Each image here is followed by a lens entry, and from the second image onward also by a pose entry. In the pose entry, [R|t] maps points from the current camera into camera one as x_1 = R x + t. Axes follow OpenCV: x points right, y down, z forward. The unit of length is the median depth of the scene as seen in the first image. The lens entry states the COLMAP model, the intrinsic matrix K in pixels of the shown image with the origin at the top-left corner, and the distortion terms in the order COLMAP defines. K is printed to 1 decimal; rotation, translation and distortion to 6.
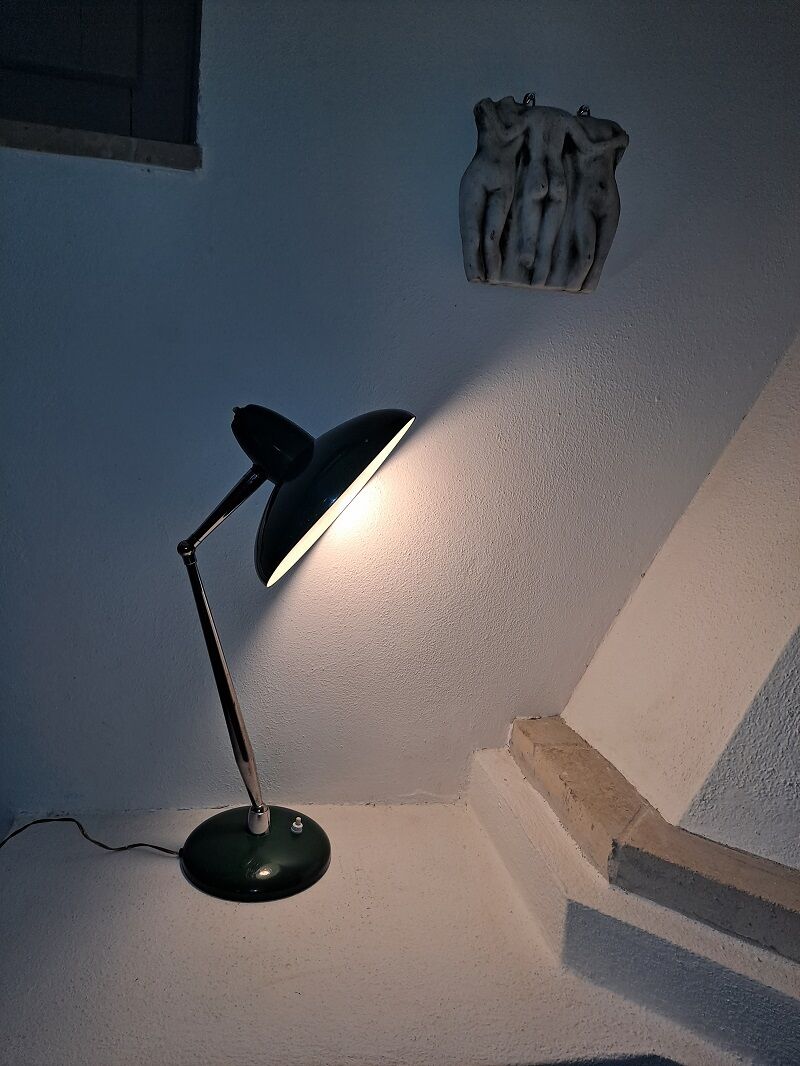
lens RADIAL K [[789.6, 0, 391.0], [0, 789.6, 531.1], [0, 0, 1]] dist [0.064429, -0.063169]
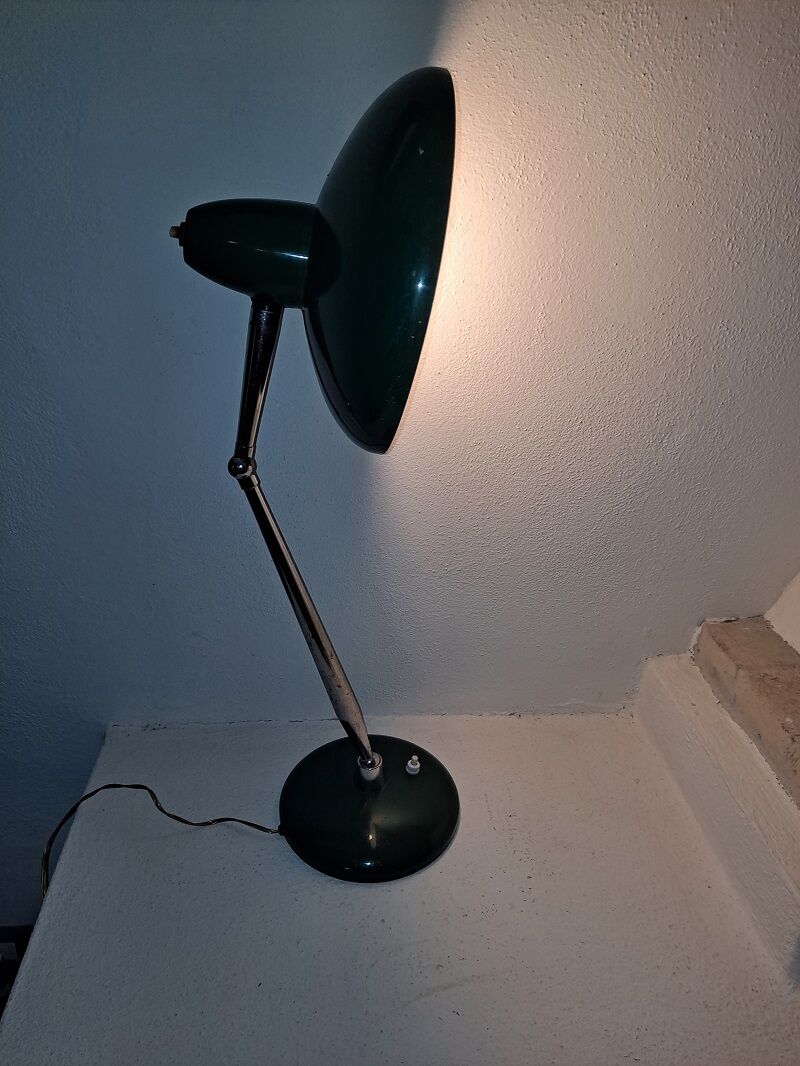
lens RADIAL K [[789.6, 0, 391.0], [0, 789.6, 531.1], [0, 0, 1]] dist [0.064429, -0.063169]
pose [[0.994335, 0.005237, -0.106167, -0.078102], [0.026656, 0.954586, 0.296741, -0.103382], [0.102900, -0.297890, 0.949038, 0.294047]]
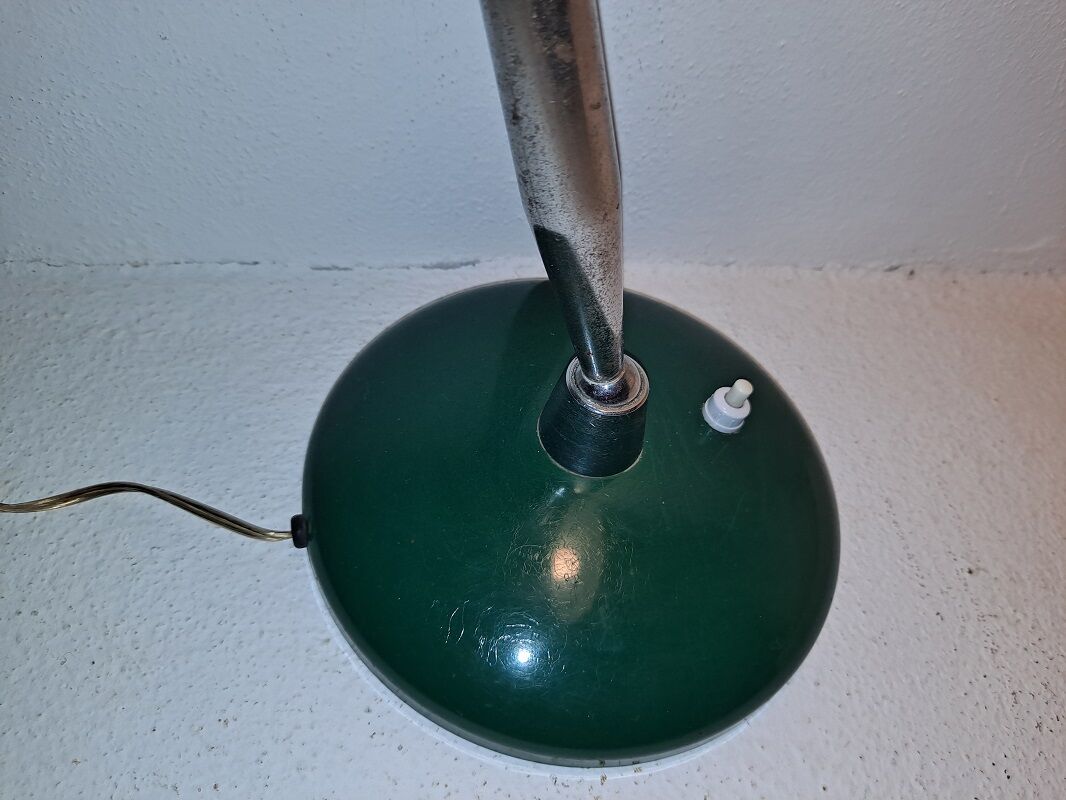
lens RADIAL K [[813.1, 0, 533.0], [0, 813.1, 400.0], [0, 0, 1]] dist [-0.001420, -0.002745]
pose [[0.997459, 0.069215, 0.016876, -0.206093], [-0.062531, 0.737075, 0.672912, 0.192952], [0.034137, -0.672257, 0.739530, 0.818591]]
